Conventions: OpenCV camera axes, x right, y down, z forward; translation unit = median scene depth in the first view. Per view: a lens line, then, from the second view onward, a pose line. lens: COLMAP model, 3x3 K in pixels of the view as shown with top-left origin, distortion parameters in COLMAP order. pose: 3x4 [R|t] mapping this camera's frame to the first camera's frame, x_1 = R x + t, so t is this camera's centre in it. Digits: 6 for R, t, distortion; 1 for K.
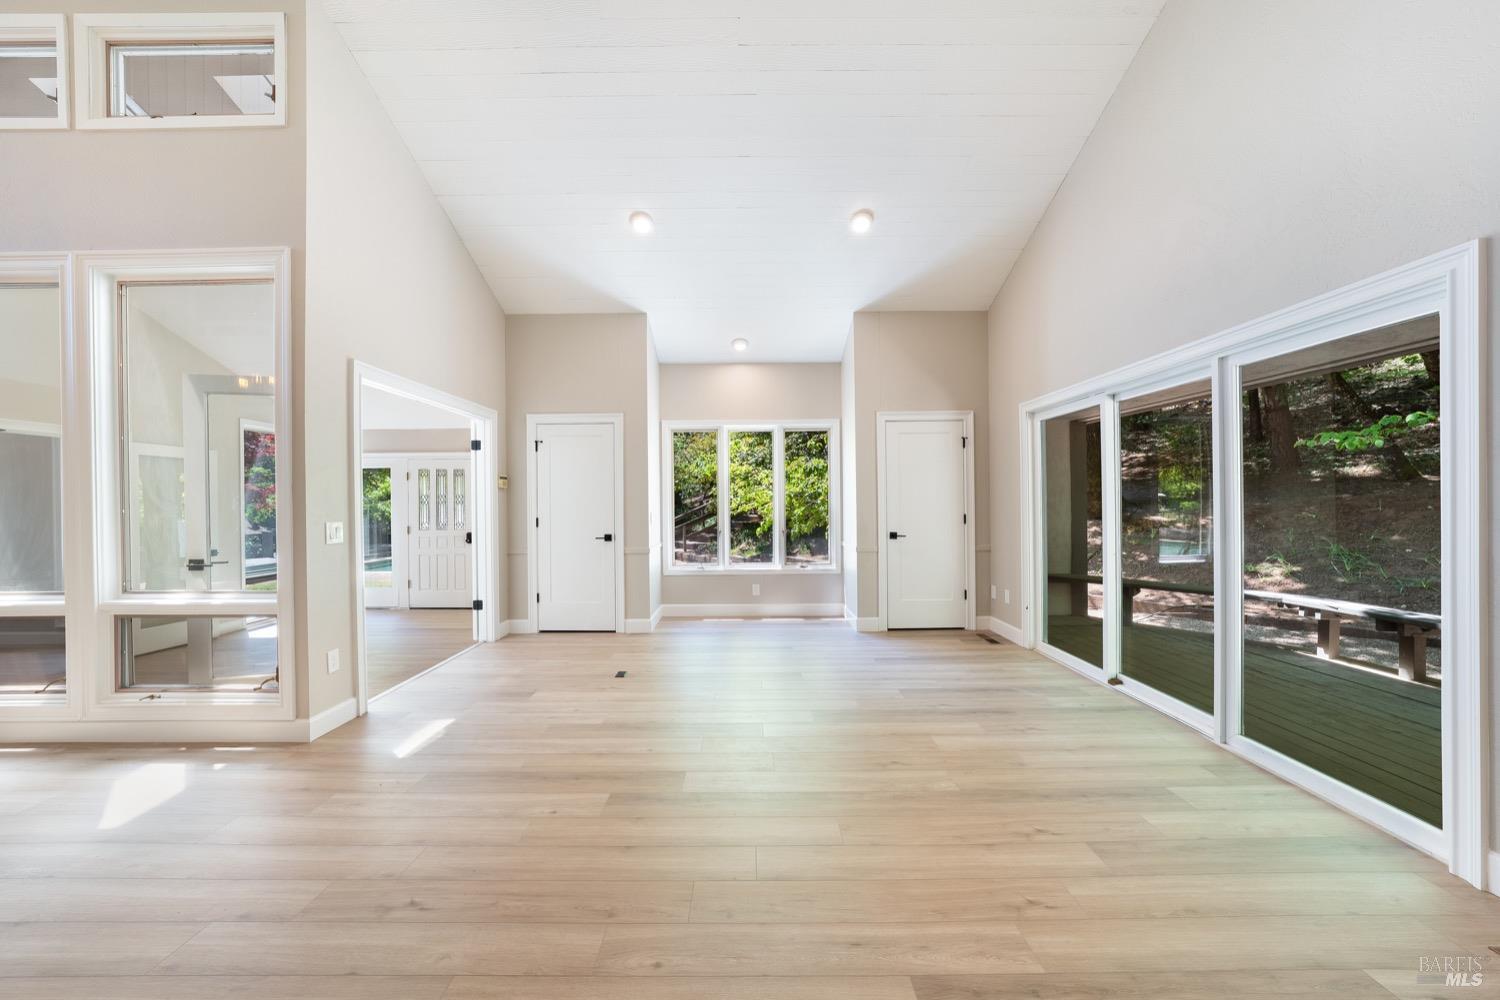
lens RADIAL K [[536.2, 0, 747.7], [0, 536.2, 507.0], [0, 0, 1]] dist [-0.001446, 0.000023]
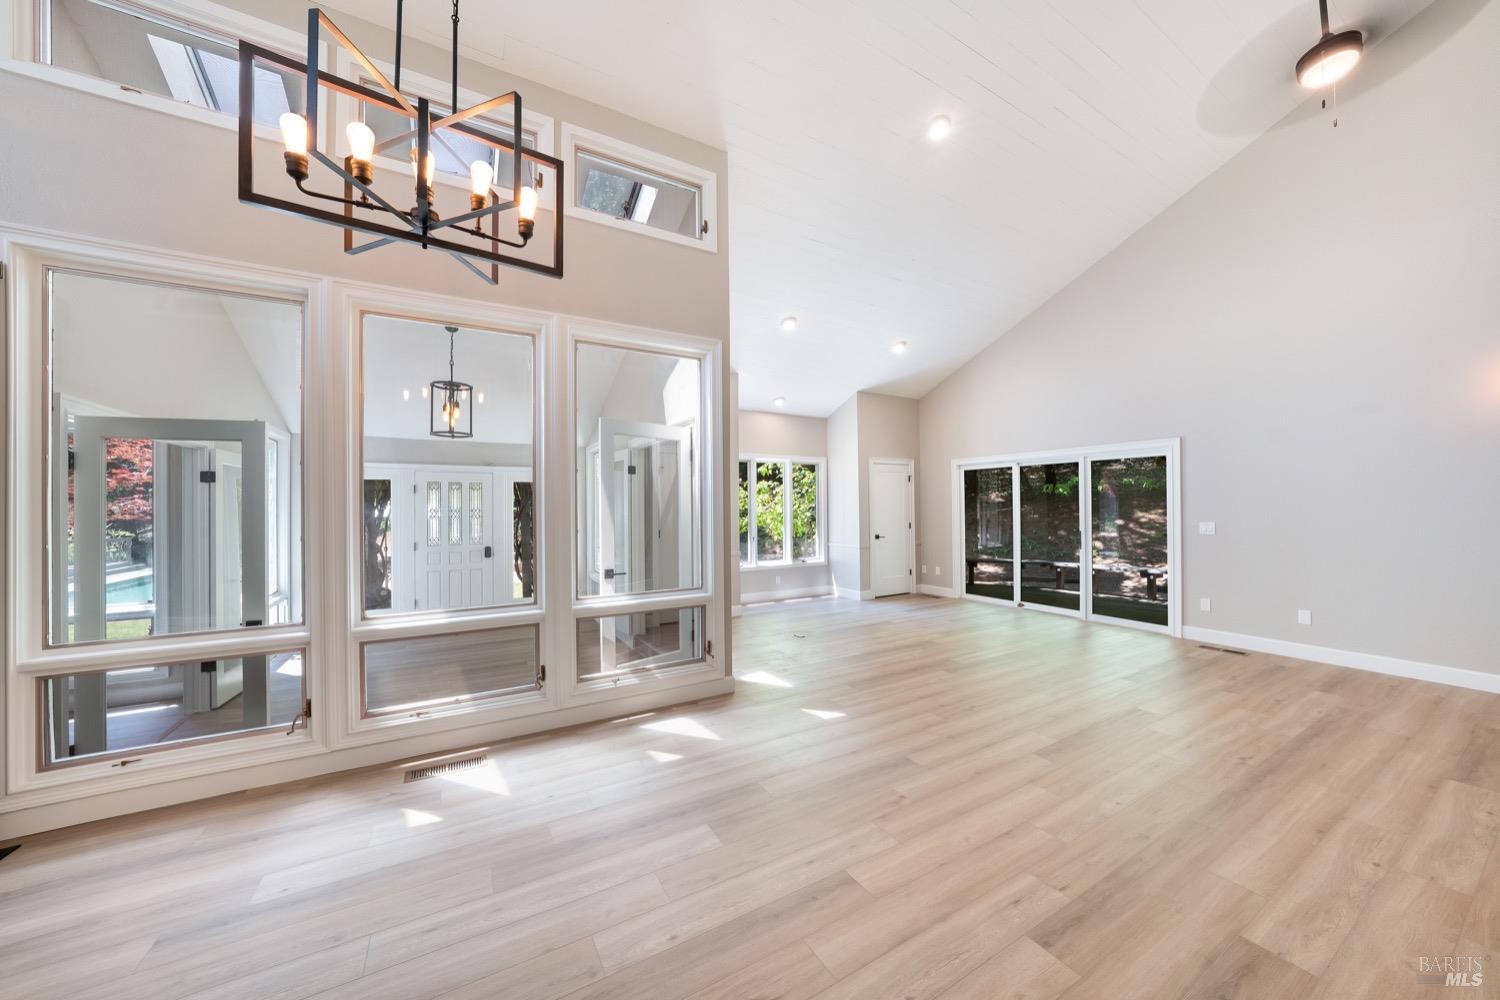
lens RADIAL K [[510.8, 0, 747.8], [0, 510.8, 517.2], [0, 0, 1]] dist [-0.027779, -0.000097]
pose [[0.871589, -0.007836, 0.490175, -0.783847], [0.004936, 0.999962, 0.007210, -0.017119], [-0.490213, -0.003864, 0.871594, -0.105990]]
